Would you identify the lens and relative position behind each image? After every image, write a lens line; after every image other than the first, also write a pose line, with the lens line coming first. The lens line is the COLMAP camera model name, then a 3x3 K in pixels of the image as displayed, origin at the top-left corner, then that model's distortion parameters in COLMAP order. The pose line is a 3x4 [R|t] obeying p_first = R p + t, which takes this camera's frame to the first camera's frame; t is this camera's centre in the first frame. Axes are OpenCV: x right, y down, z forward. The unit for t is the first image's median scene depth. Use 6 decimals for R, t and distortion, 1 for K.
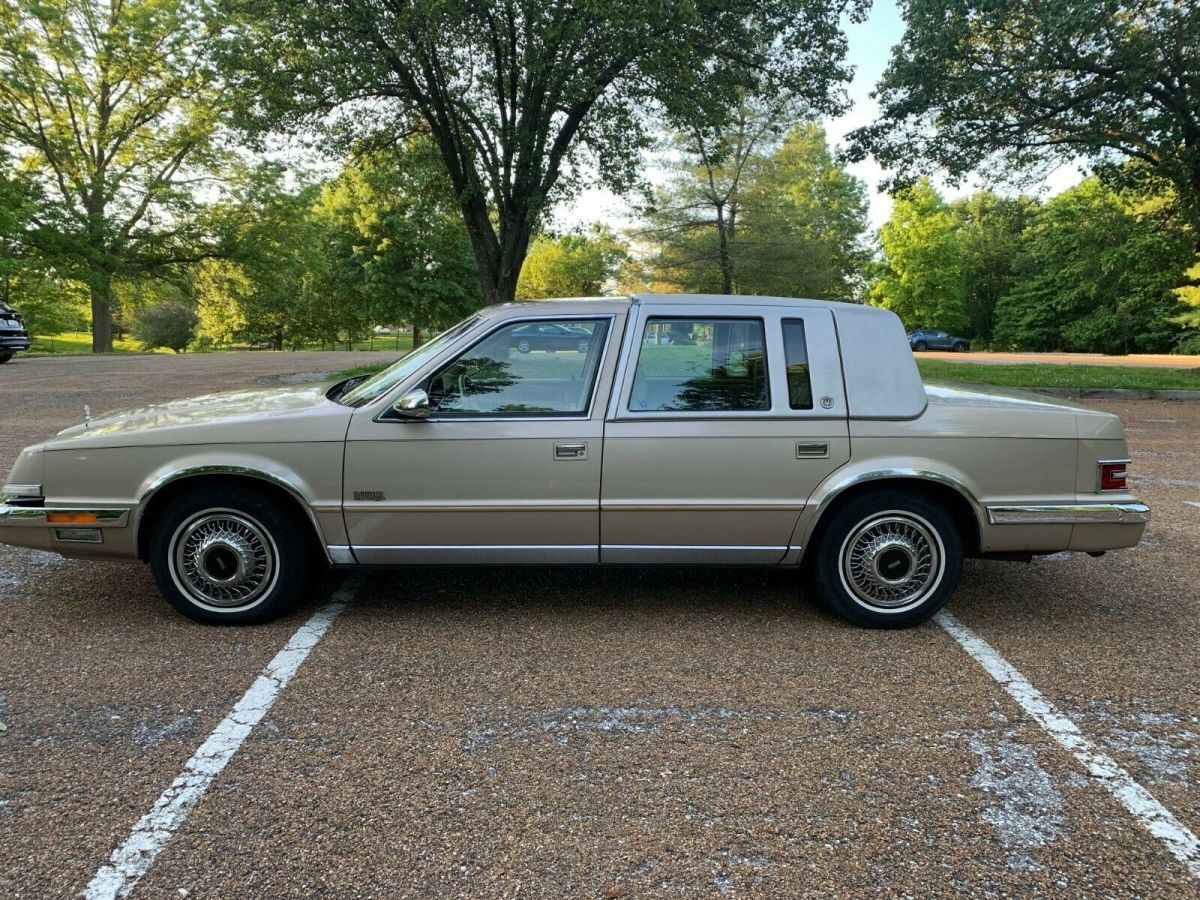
lens RADIAL K [[936.2, 0, 595.8], [0, 936.2, 458.4], [0, 0, 1]] dist [-0.035856, 0.008366]
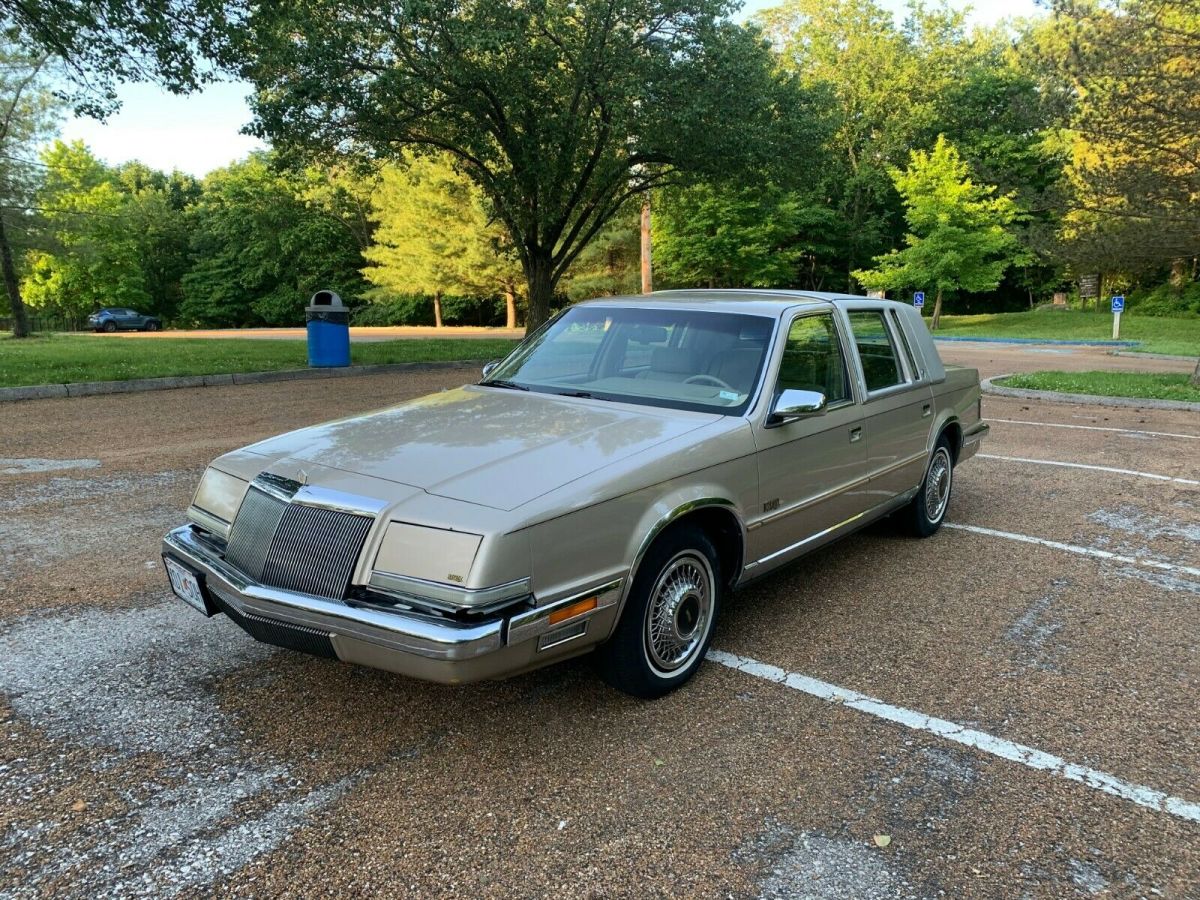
lens RADIAL K [[936.2, 0, 595.8], [0, 936.2, 458.4], [0, 0, 1]] dist [-0.035856, 0.008366]
pose [[0.587495, -0.137085, 0.797532, -0.129579], [0.116251, 0.989622, 0.084468, -0.012196], [-0.800835, 0.043089, 0.597334, 0.068270]]
